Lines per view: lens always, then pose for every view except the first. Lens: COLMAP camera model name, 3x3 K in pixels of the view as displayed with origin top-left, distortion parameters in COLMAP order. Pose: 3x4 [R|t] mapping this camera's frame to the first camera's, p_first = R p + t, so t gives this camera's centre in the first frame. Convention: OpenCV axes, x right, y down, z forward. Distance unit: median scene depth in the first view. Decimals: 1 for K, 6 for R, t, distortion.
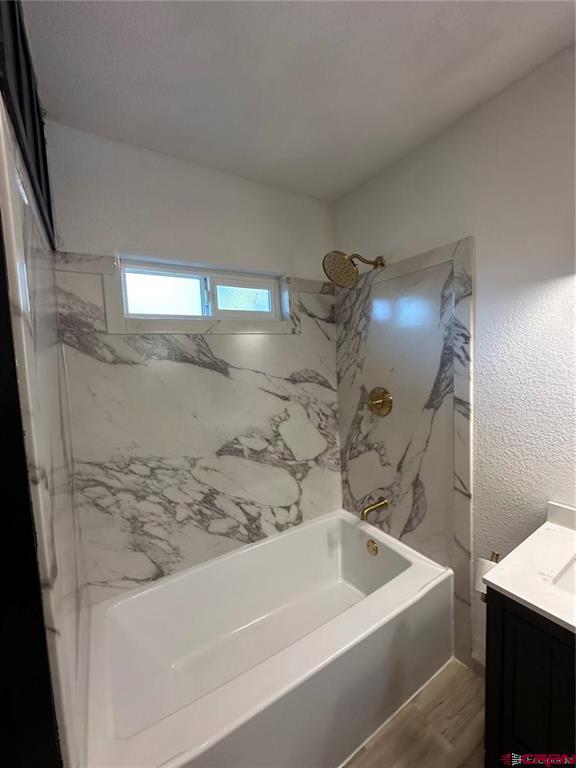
lens RADIAL K [[309.7, 0, 288.0], [0, 309.7, 383.6], [0, 0, 1]] dist [-0.005055, 0.000403]
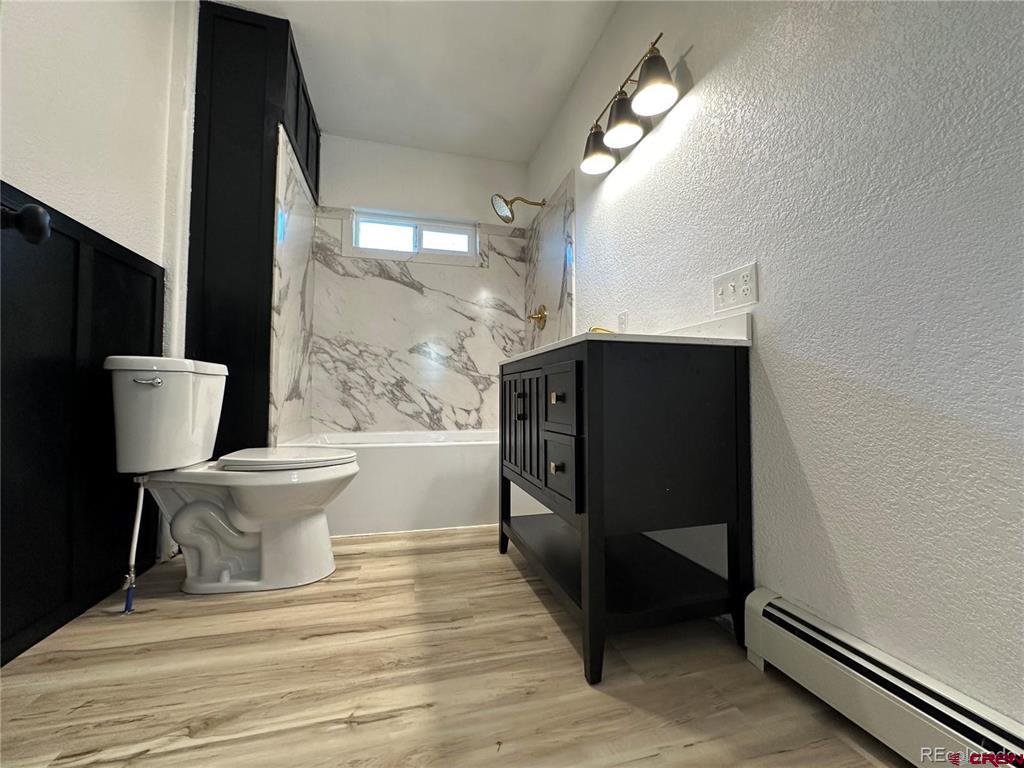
lens RADIAL K [[412.9, 0, 509.4], [0, 412.9, 381.1], [0, 0, 1]] dist [-0.005055, 0.000403]
pose [[0.953696, 0.038769, -0.298262, 0.703231], [-0.071684, 0.992380, -0.100220, 0.496645], [0.292103, 0.116960, 0.949208, -0.525212]]
